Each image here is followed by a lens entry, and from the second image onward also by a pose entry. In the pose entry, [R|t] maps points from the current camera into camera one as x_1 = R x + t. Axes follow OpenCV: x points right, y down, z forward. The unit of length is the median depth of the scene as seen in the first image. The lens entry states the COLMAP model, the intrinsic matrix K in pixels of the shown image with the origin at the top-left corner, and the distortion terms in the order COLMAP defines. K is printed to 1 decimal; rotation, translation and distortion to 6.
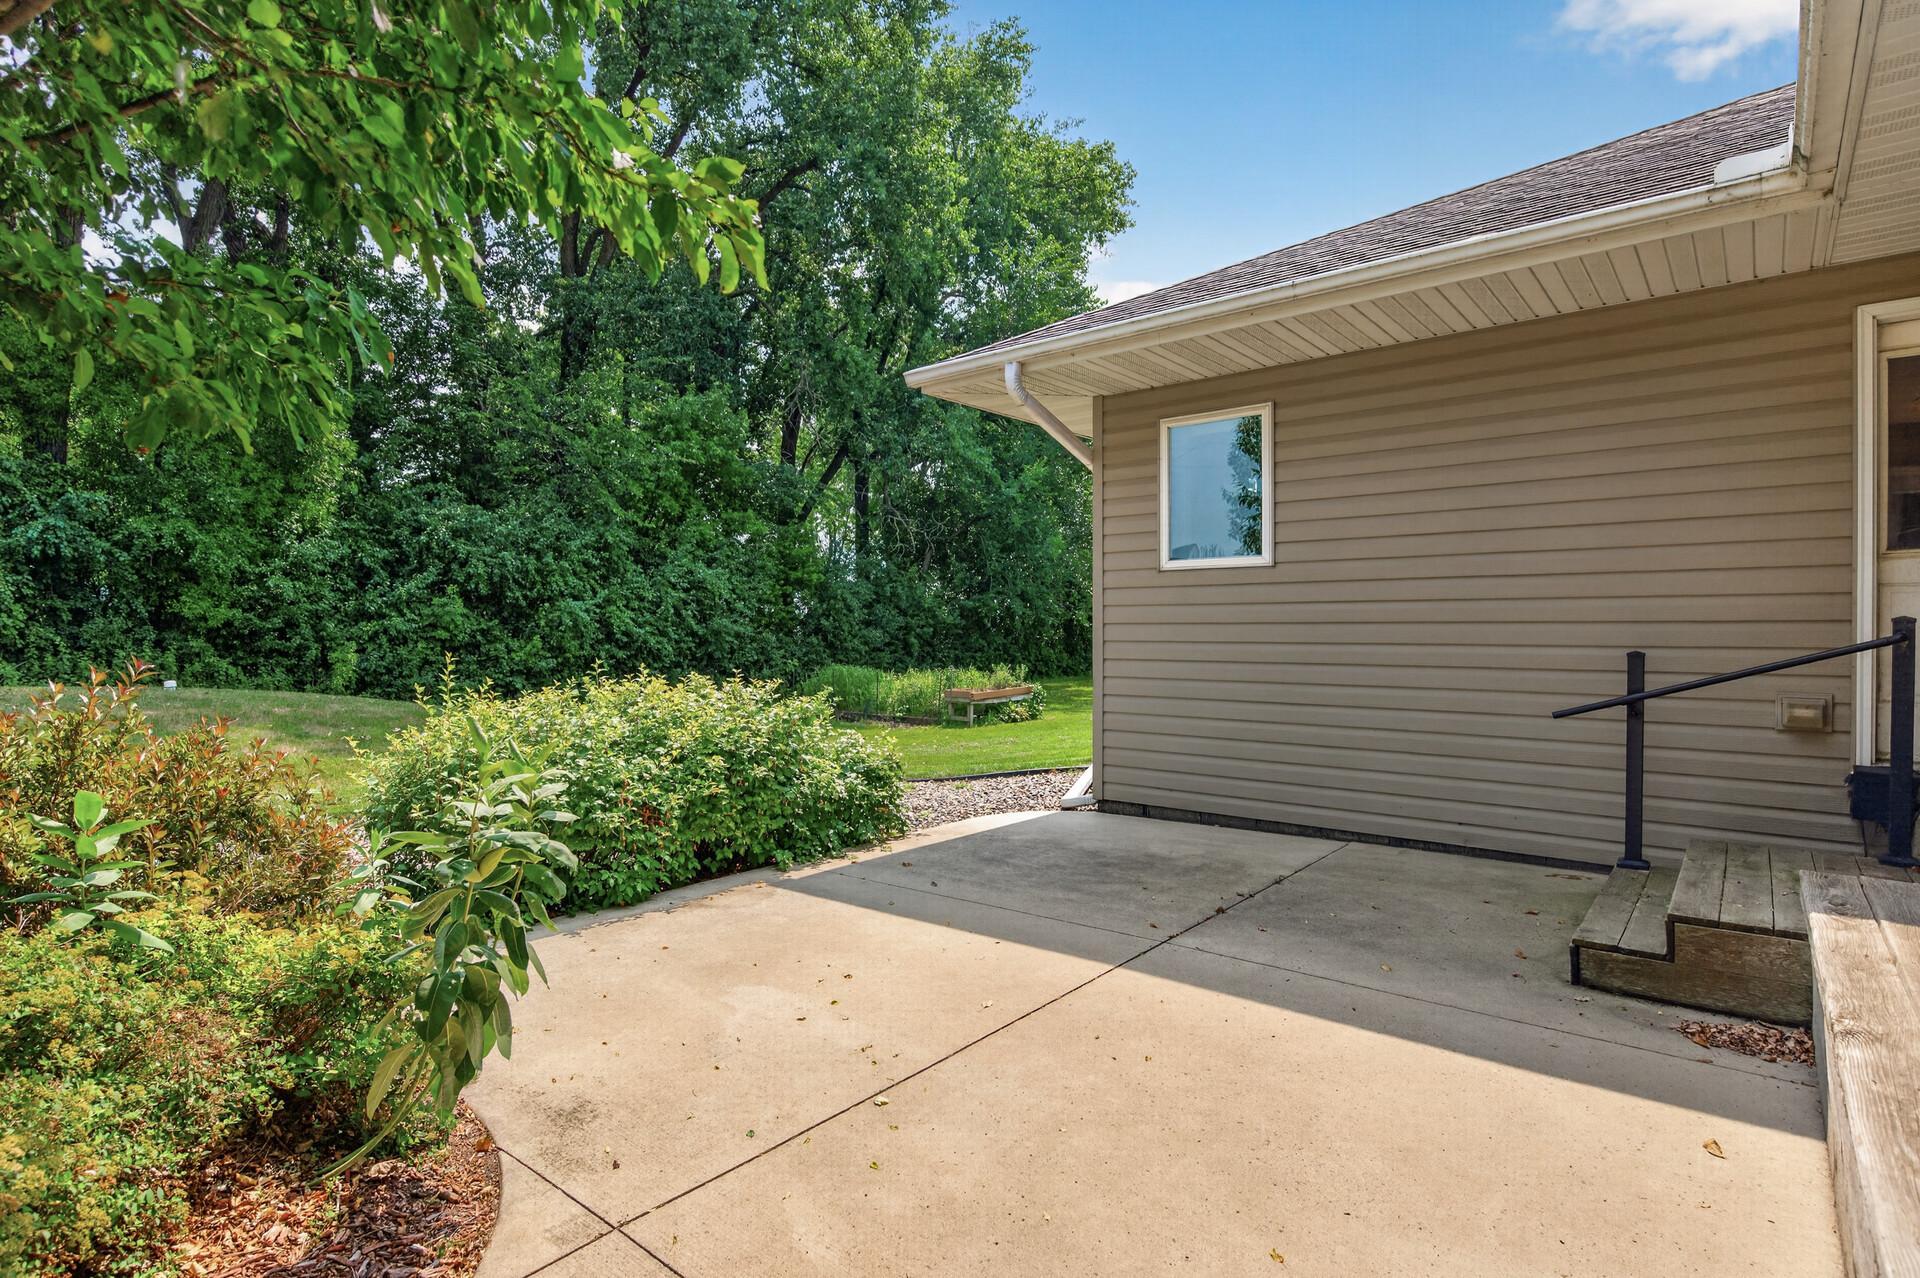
lens RADIAL K [[952.4, 0, 957.0], [0, 952.4, 630.9], [0, 0, 1]] dist [0.002438, 0.000177]
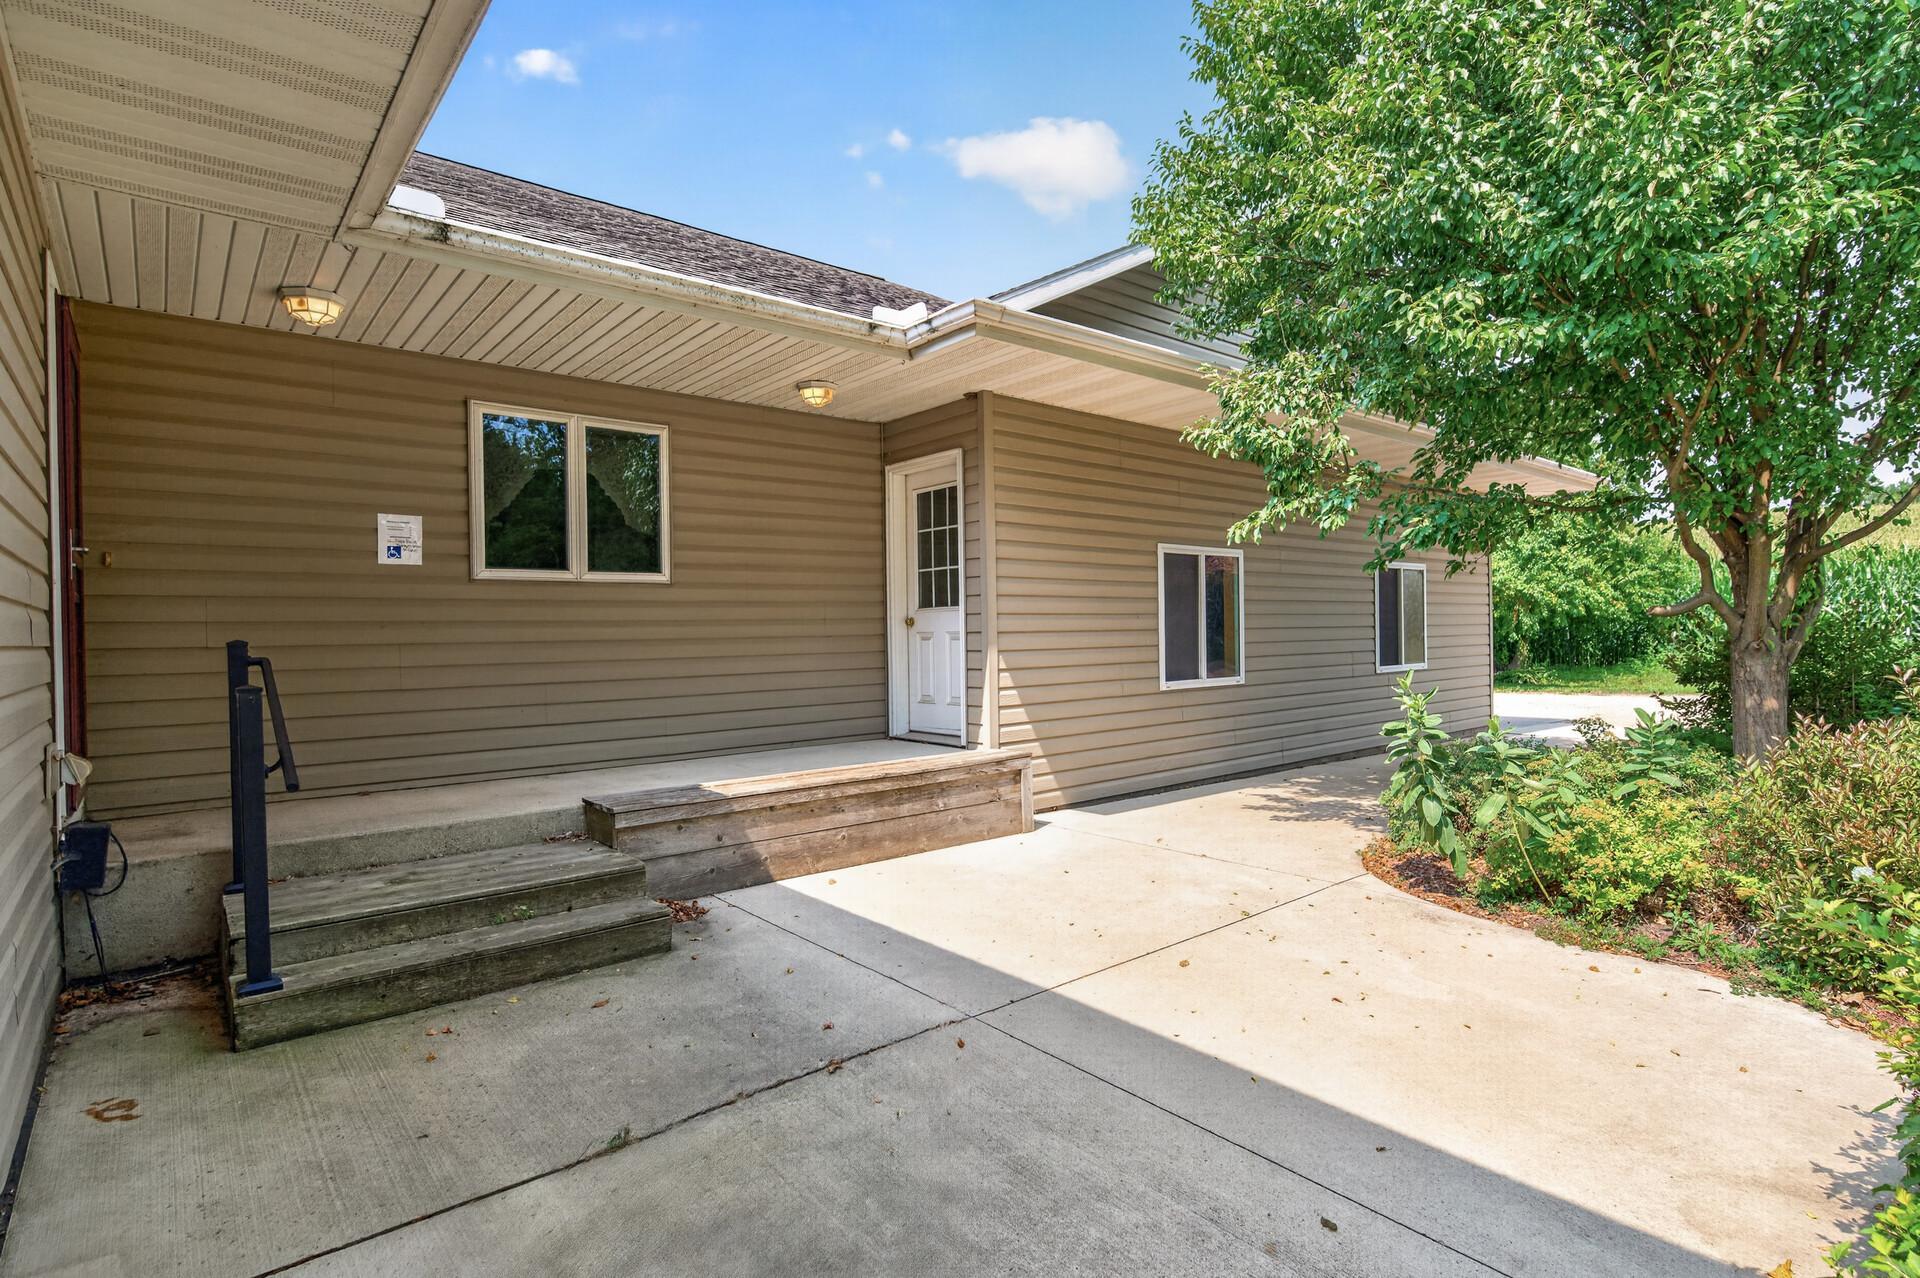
lens RADIAL K [[952.4, 0, 957.0], [0, 952.4, 630.9], [0, 0, 1]] dist [0.002438, 0.000177]
pose [[-0.984310, 0.017738, 0.175556, 0.071044], [0.018196, 0.999834, 0.000995, -0.010568], [-0.175509, 0.004174, -0.984469, 1.669123]]
